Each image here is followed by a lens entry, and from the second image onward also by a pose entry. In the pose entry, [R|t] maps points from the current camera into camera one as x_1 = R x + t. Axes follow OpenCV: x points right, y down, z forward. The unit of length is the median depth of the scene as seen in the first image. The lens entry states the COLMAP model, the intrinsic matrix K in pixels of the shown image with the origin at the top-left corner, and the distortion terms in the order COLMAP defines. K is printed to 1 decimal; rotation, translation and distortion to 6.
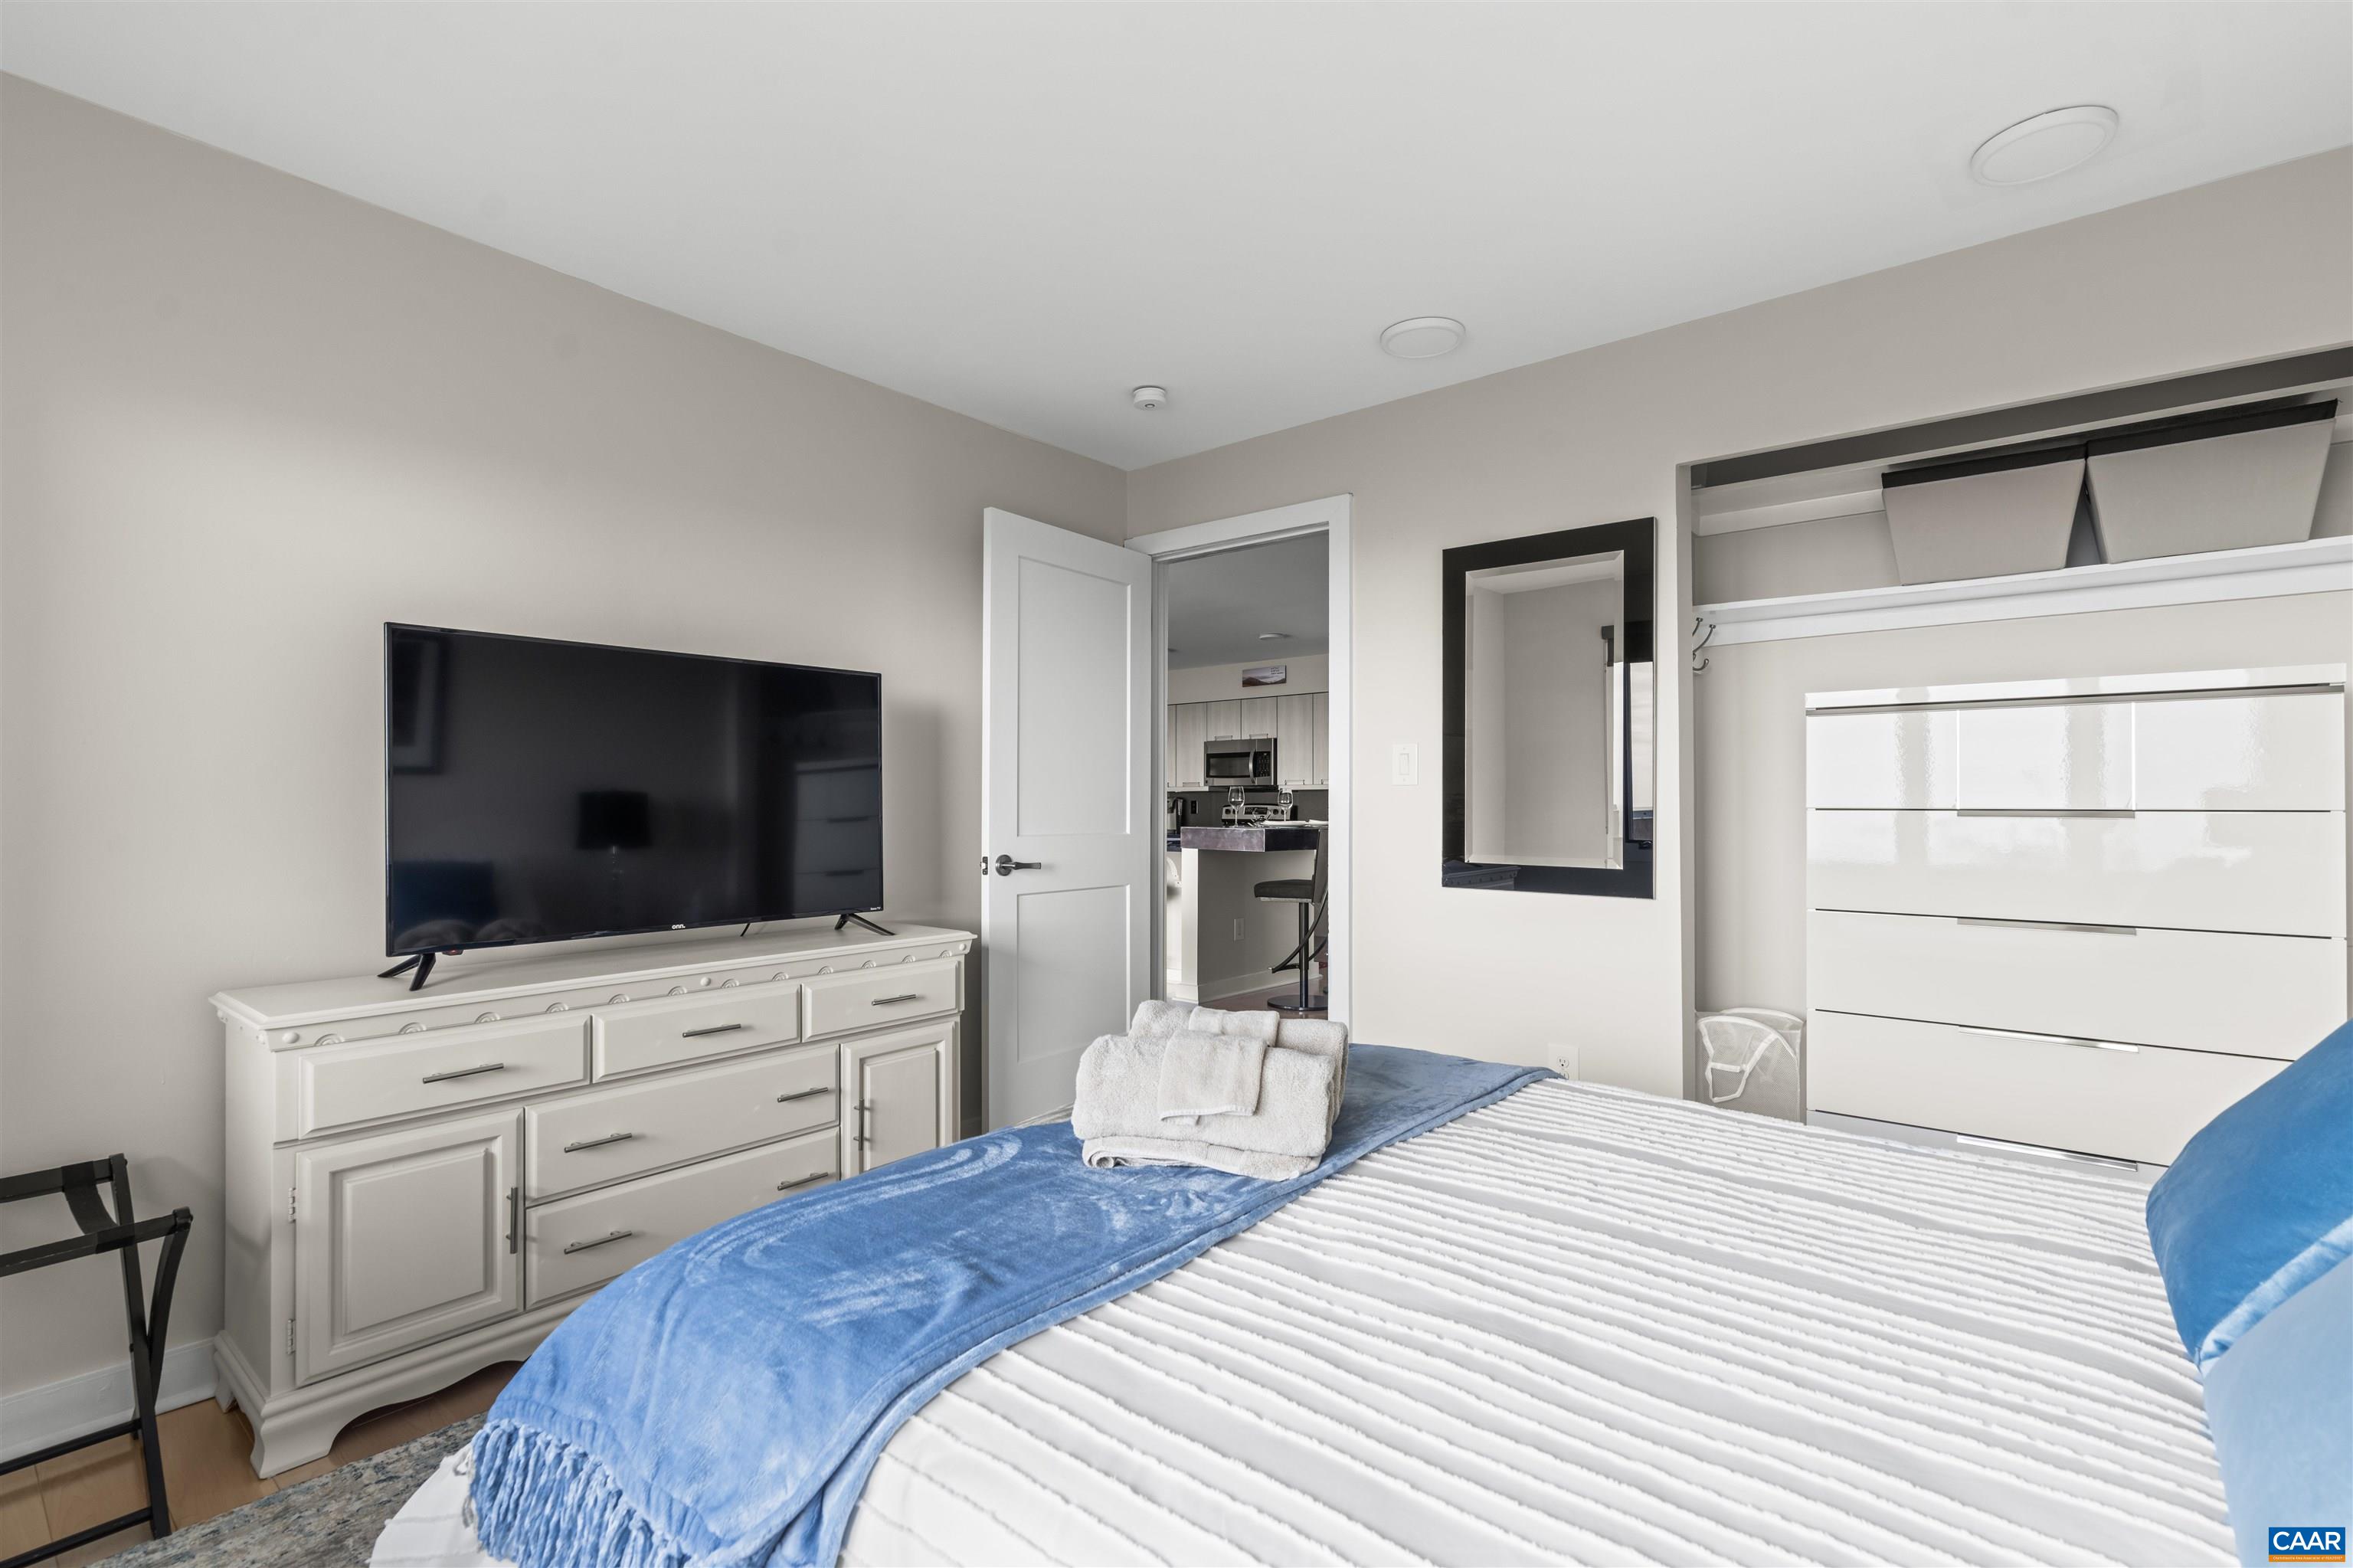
lens RADIAL K [[1070.6, 0, 1188.4], [0, 1070.6, 779.4], [0, 0, 1]] dist [-0.003719, 0.001055]
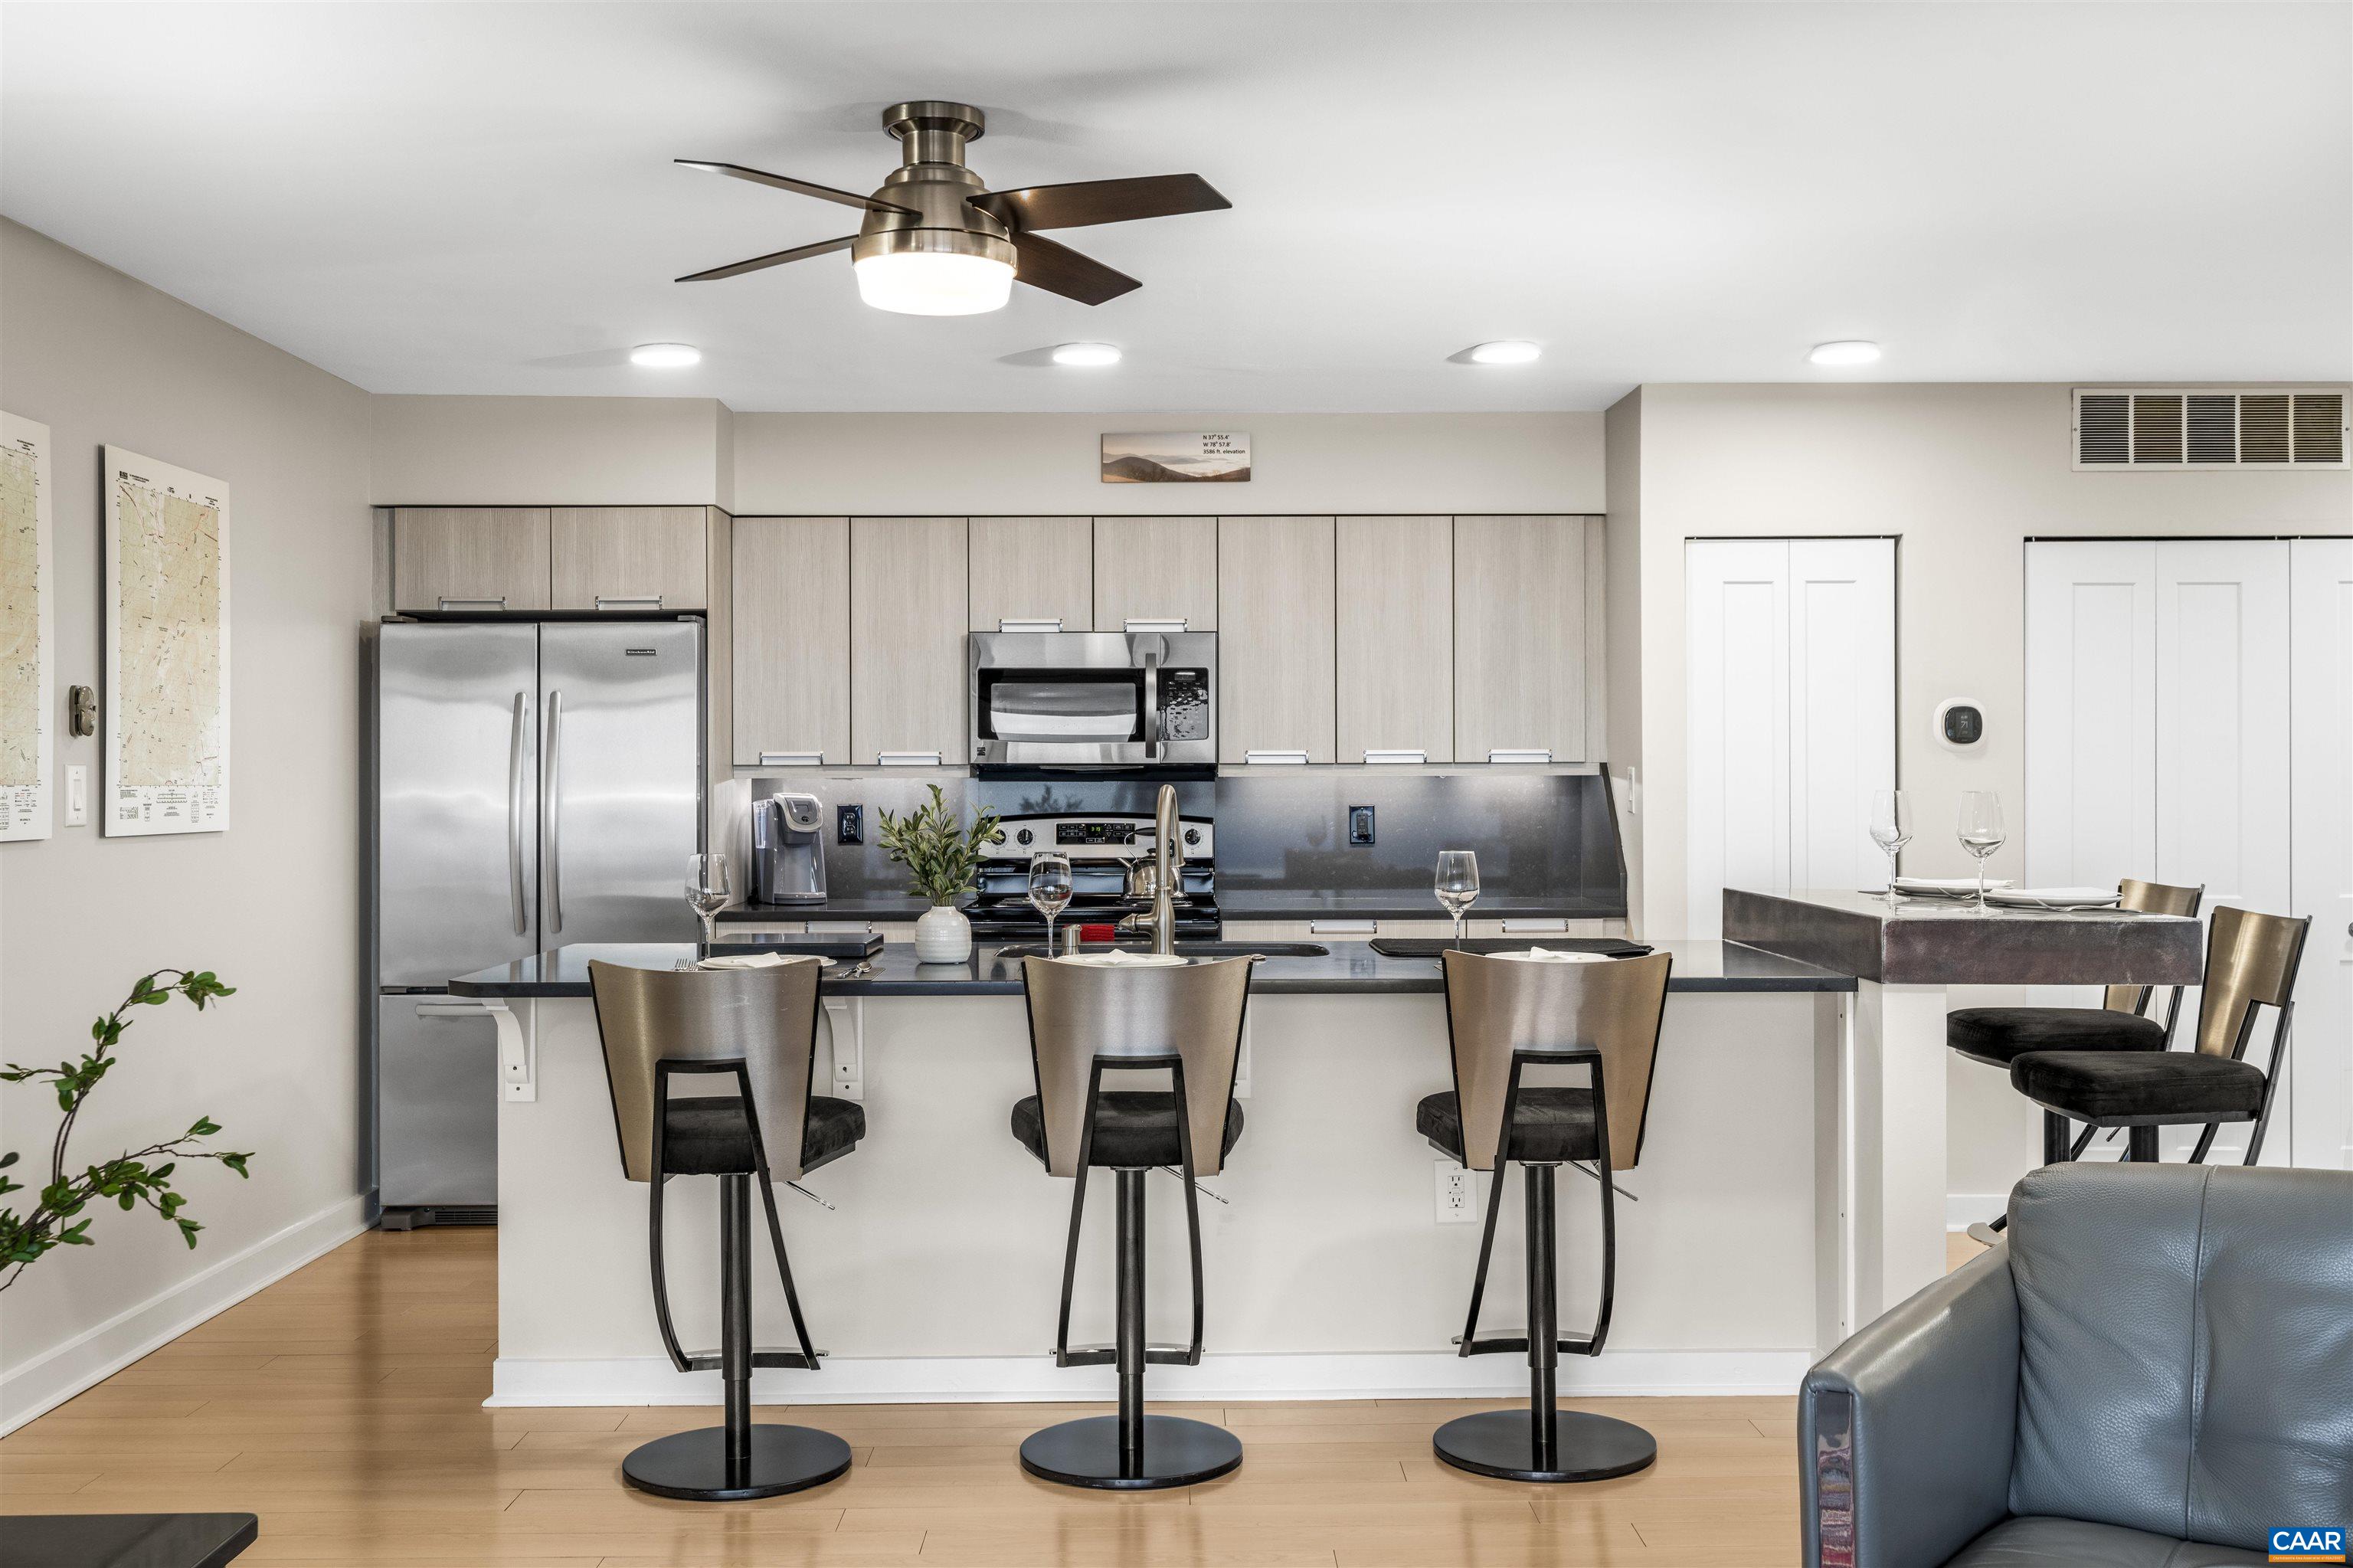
lens RADIAL K [[2314.6, 0, 1201.2], [0, 2314.6, 781.2], [0, 0, 1]] dist [-0.000441, 0.011478]
pose [[0.764268, -0.002786, 0.644893, -0.422673], [-0.006634, 0.999904, 0.012182, 0.002295], [-0.644865, -0.013589, 0.764176, 0.403831]]
